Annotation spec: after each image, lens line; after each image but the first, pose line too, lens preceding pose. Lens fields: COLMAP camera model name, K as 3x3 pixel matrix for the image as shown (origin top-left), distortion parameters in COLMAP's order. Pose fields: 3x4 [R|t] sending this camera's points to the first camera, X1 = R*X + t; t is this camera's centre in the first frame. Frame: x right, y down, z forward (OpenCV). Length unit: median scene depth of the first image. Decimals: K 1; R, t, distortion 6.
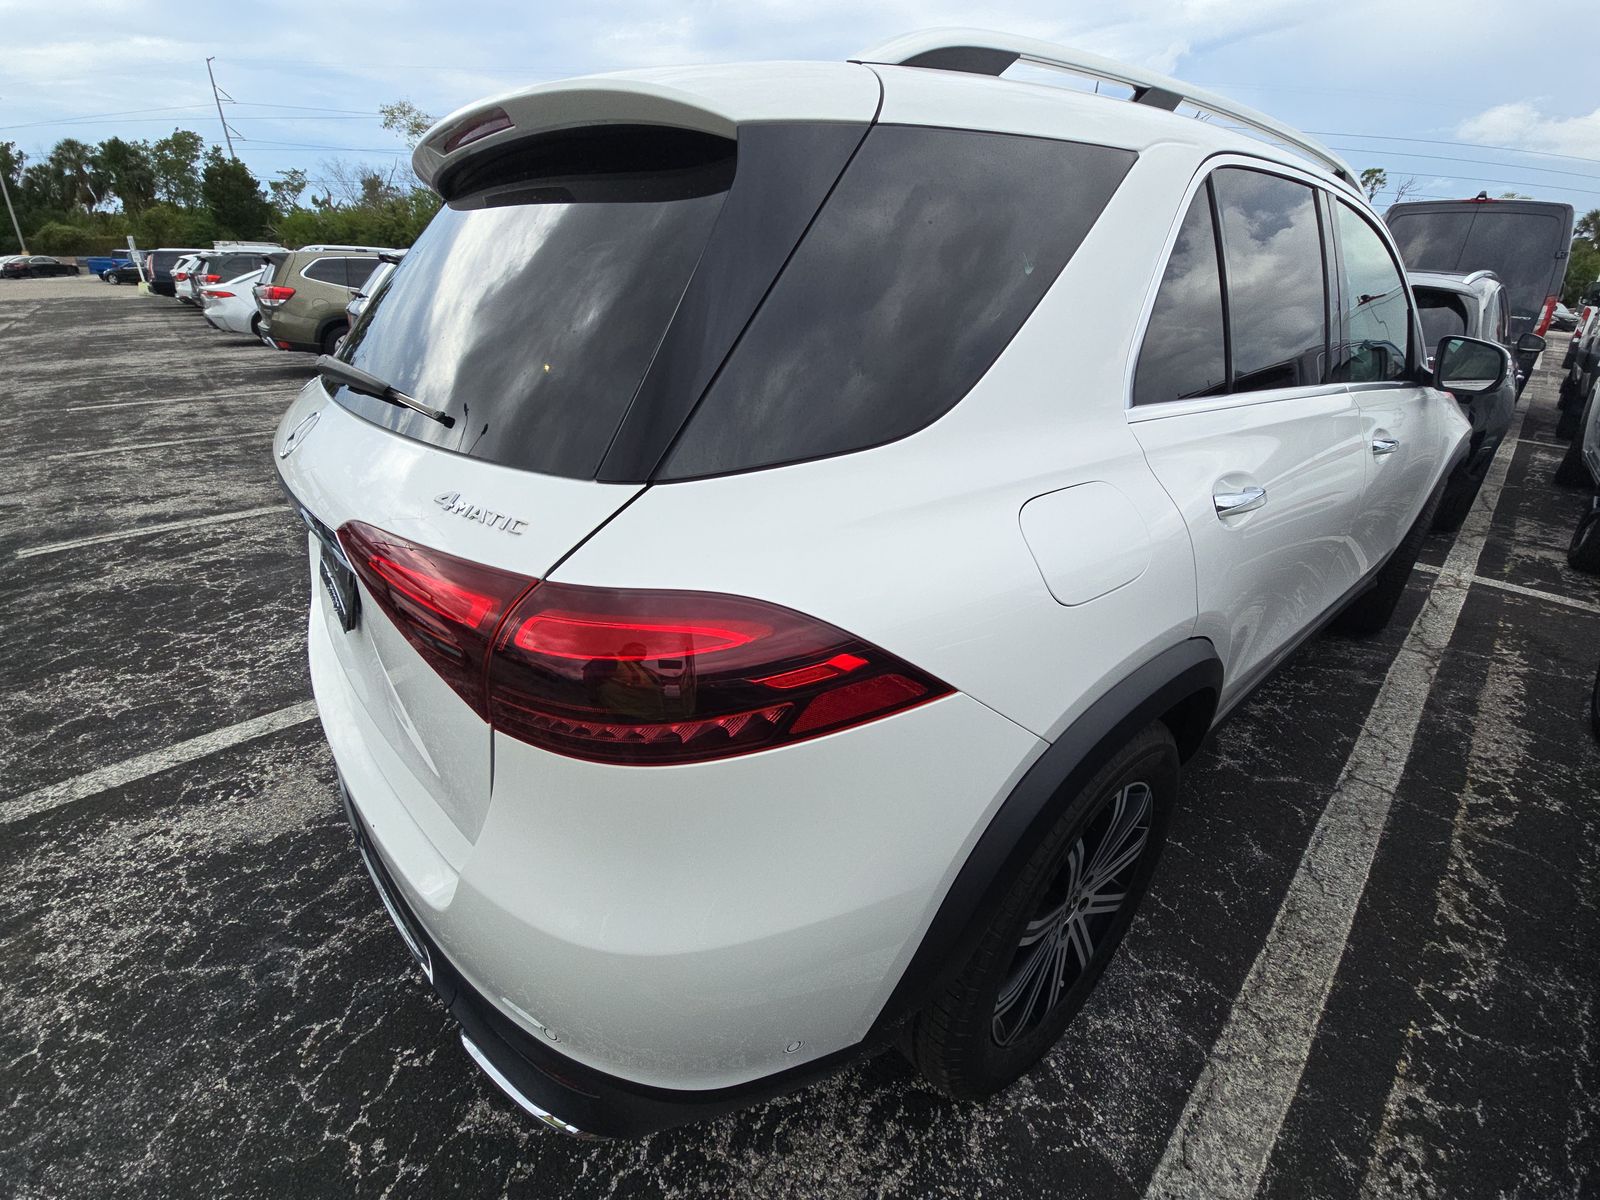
lens RADIAL K [[644.4, 0, 800.0], [0, 644.4, 600.0], [0, 0, 1]] dist [0.021588, -0.017212]
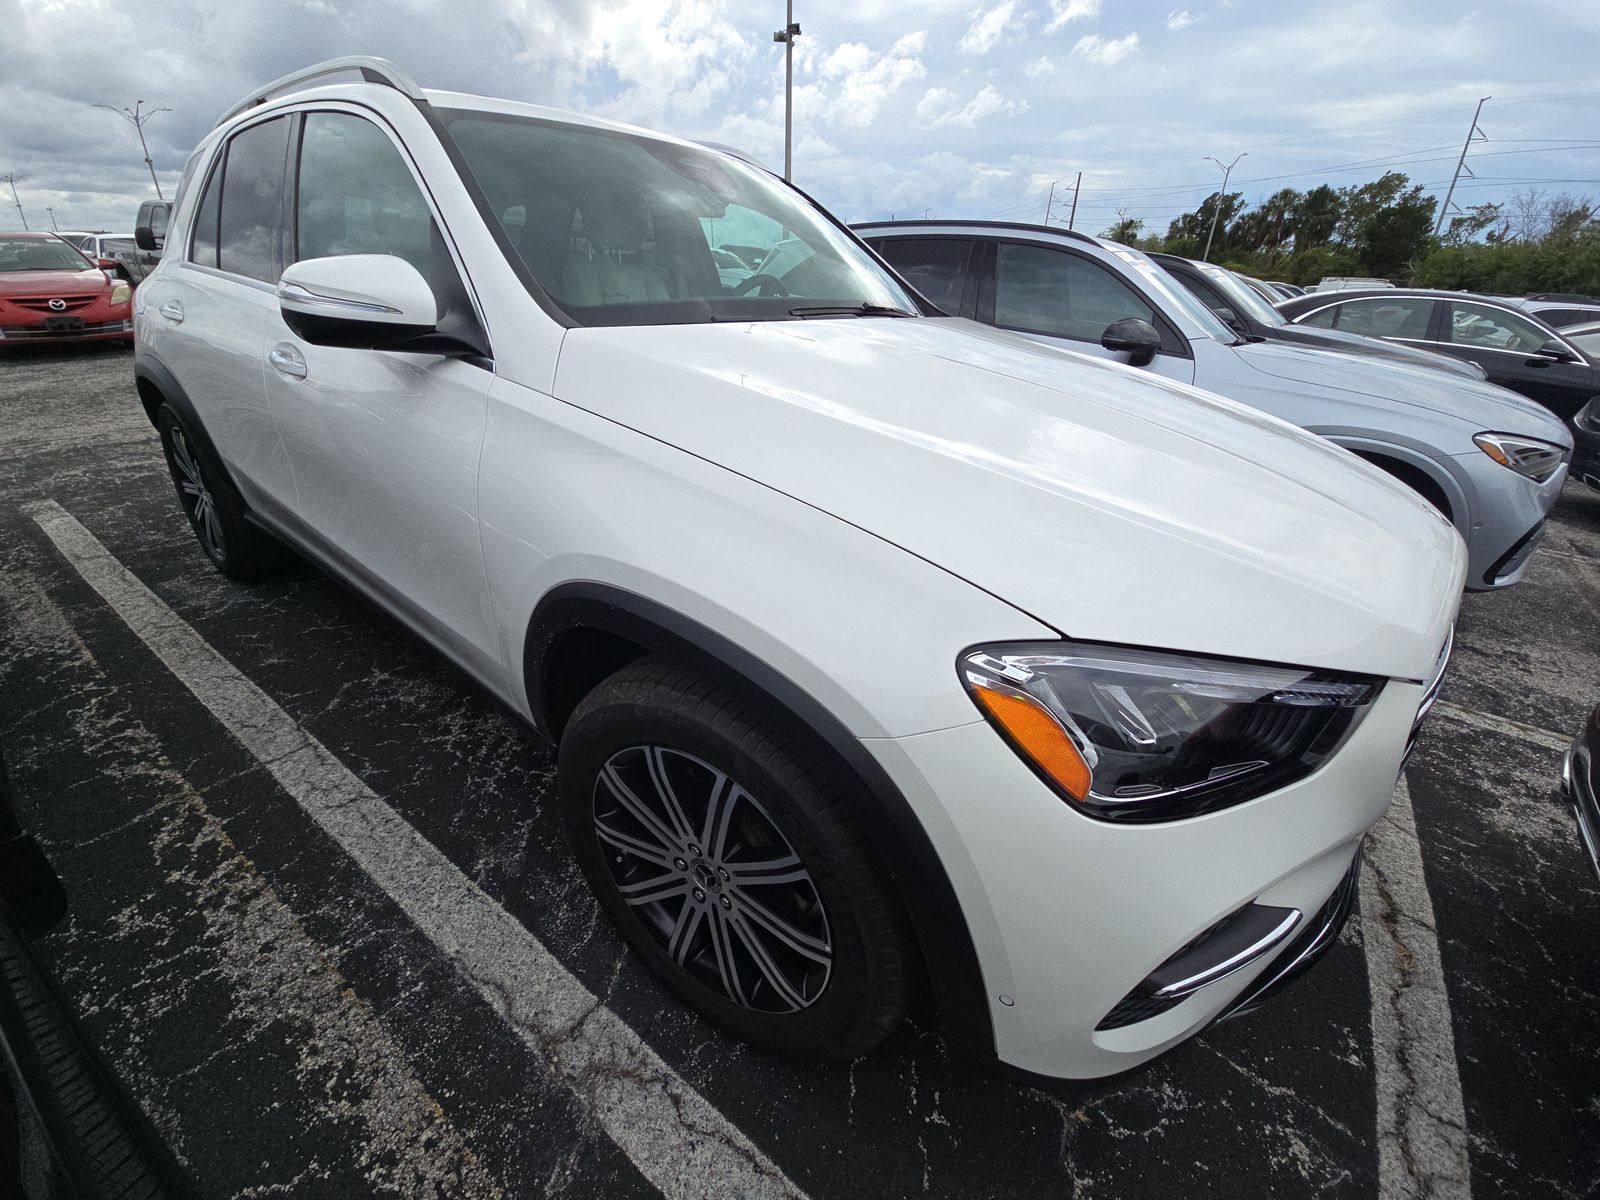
lens RADIAL K [[650.0, 0, 800.0], [0, 650.0, 600.0], [0, 0, 1]] dist [0.014097, -0.010100]
pose [[0.202893, 0.426944, -0.881222, 1.670784], [-0.474047, 0.830278, 0.293117, -0.481543], [0.856804, 0.358269, 0.370850, 1.149883]]
